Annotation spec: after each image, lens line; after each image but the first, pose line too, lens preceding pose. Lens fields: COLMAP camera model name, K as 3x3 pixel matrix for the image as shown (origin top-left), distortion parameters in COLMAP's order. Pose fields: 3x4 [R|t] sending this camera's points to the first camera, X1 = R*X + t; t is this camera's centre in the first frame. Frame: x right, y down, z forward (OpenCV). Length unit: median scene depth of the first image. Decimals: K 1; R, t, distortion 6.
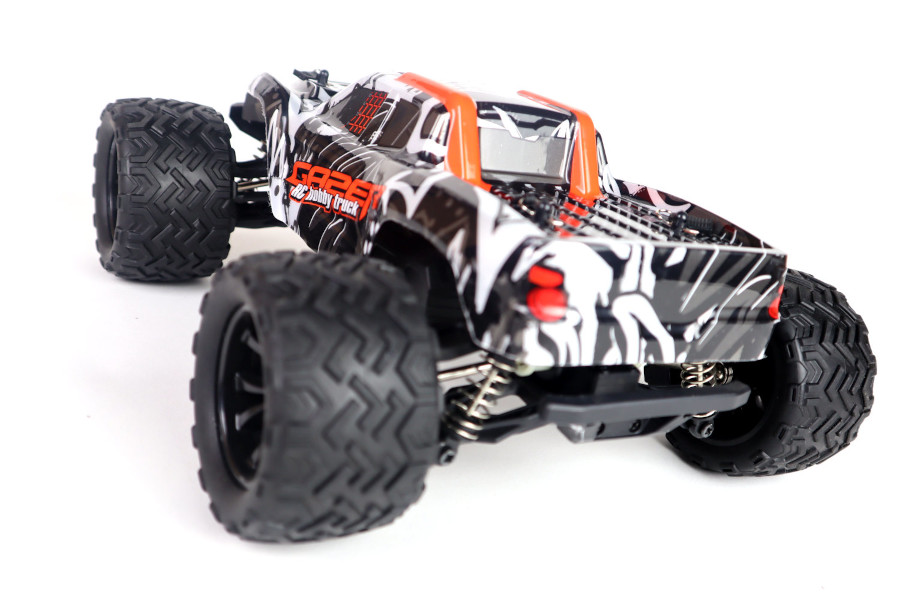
lens RADIAL K [[940.0, 0, 453.4], [0, 940.0, 300.4], [0, 0, 1]] dist [0.004706, 0.000000]
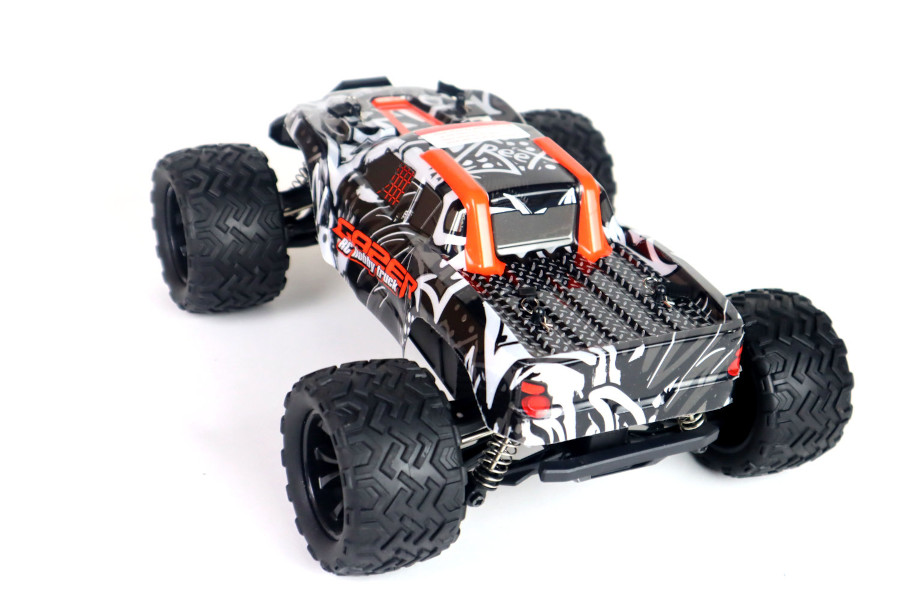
lens RADIAL K [[1493.5, 0, 448.2], [0, 1493.5, 299.6], [0, 0, 1]] dist [-0.006553, 0.000000]
pose [[0.992968, -0.060354, -0.101842, 0.160470], [0.079276, 0.977909, 0.193412, -0.457257], [0.087919, -0.200126, 0.975818, -0.879361]]
